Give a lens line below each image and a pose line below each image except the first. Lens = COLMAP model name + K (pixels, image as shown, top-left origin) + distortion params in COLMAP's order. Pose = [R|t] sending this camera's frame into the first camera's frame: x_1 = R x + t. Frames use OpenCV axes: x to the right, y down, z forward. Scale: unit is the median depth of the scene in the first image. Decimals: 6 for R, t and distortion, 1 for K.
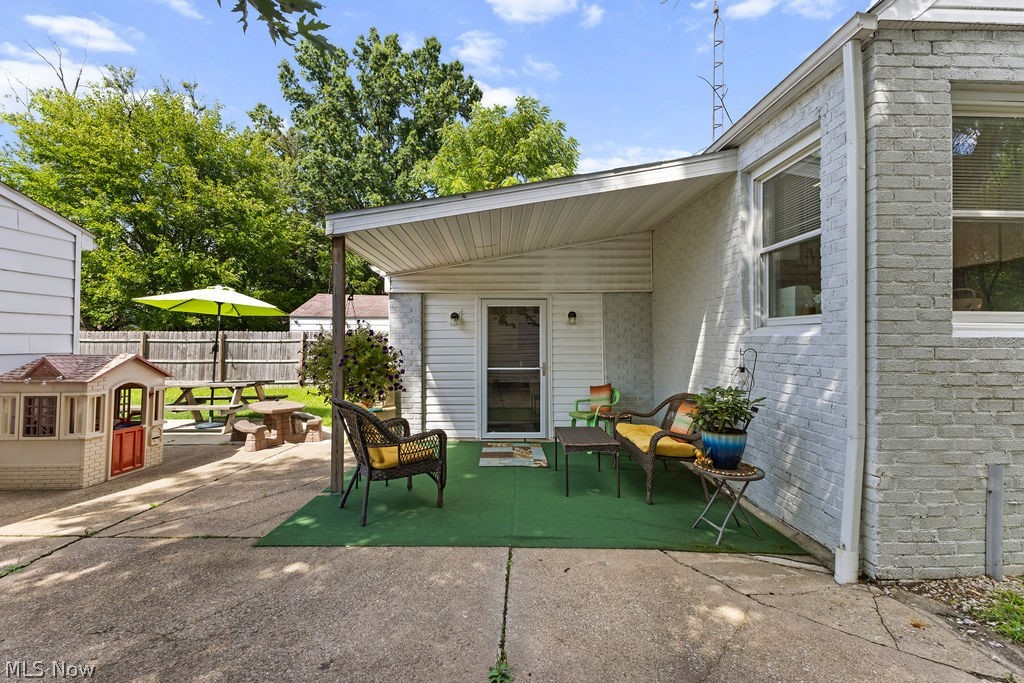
lens RADIAL K [[439.2, 0, 512.0], [0, 439.2, 341.5], [0, 0, 1]] dist [0.003194, 0.000213]
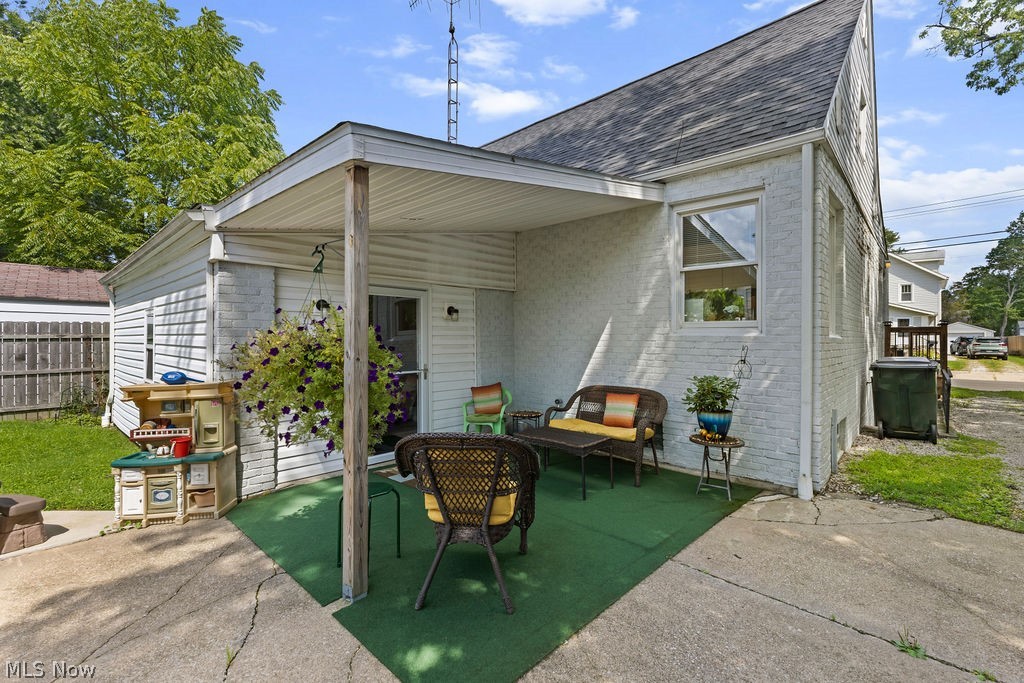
lens RADIAL K [[442.9, 0, 512.0], [0, 442.9, 341.5], [0, 0, 1]] dist [0.005476, 0.000619]
pose [[0.698643, -0.005692, 0.715448, -0.435855], [-0.000530, 0.999964, 0.008472, -0.003680], [-0.715471, -0.006298, 0.698614, 0.273960]]
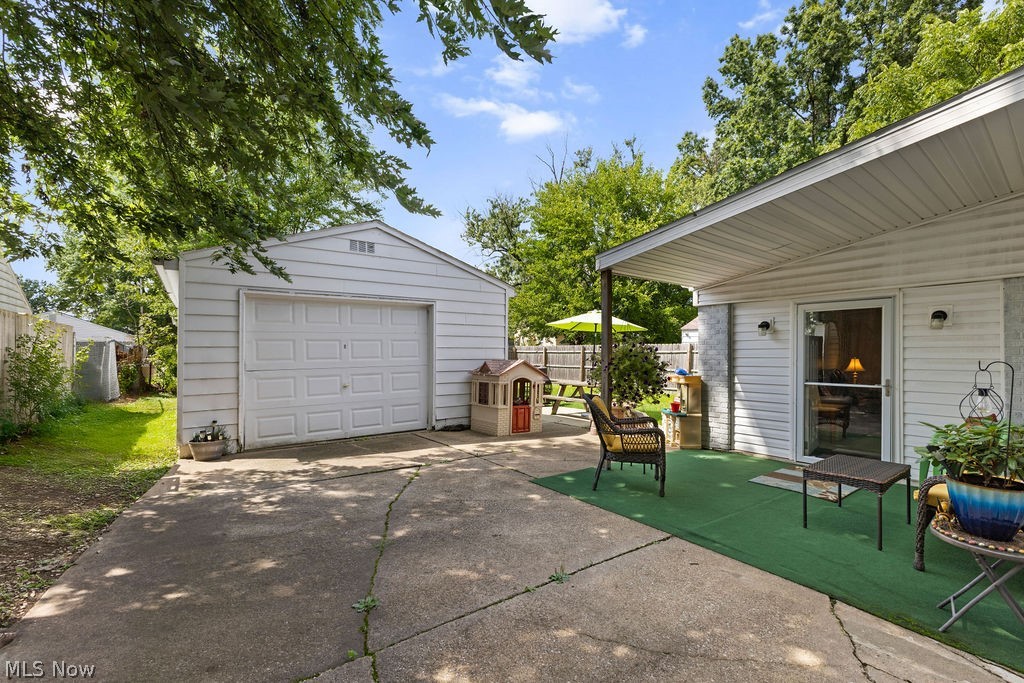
lens RADIAL K [[441.0, 0, 510.2], [0, 441.0, 365.4], [0, 0, 1]] dist [0.001792, -0.000177]
pose [[0.598834, 0.023110, -0.800540, 0.302293], [-0.000469, 0.999594, 0.028505, 0.001438], [0.800873, -0.016694, 0.598601, 0.000113]]
